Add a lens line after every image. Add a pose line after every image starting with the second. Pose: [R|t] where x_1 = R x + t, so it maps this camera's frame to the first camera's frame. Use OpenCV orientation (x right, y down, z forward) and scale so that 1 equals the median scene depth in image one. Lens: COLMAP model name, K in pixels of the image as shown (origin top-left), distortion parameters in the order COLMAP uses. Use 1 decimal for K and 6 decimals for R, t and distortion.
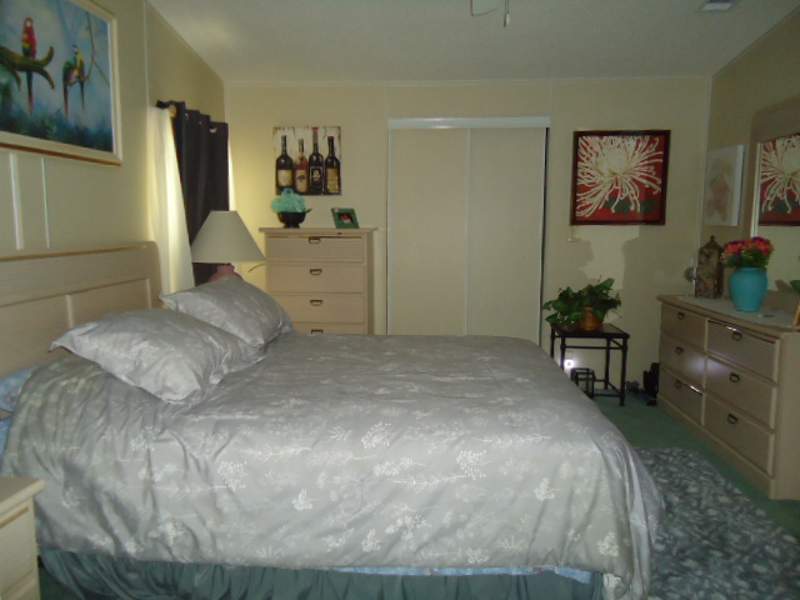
lens RADIAL K [[587.4, 0, 400.3], [0, 587.4, 301.0], [0, 0, 1]] dist [0.006907, -0.002985]
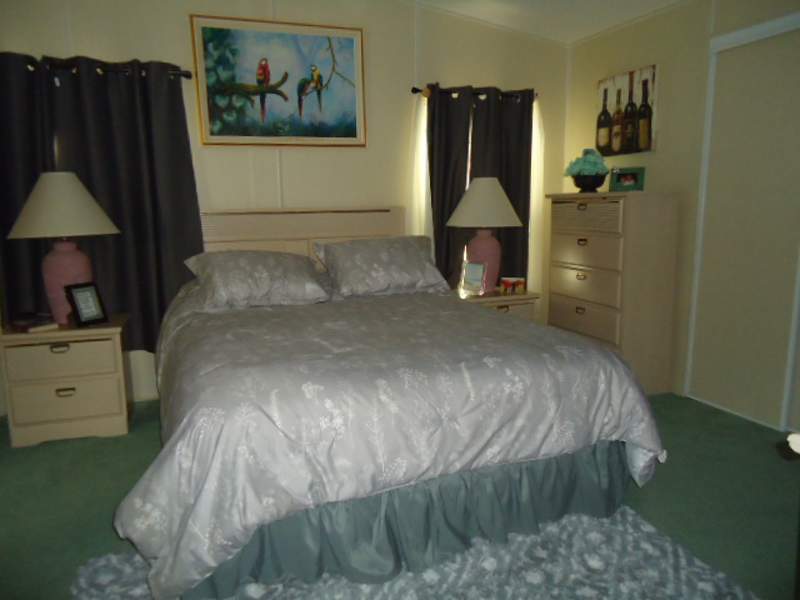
lens RADIAL K [[587.4, 0, 400.6], [0, 587.4, 298.7], [0, 0, 1]] dist [0.006907, -0.002985]
pose [[0.428873, 0.135438, -0.893154, 0.532829], [-0.101243, 0.989675, 0.101460, -0.027028], [0.897674, 0.046913, 0.438157, 0.364567]]
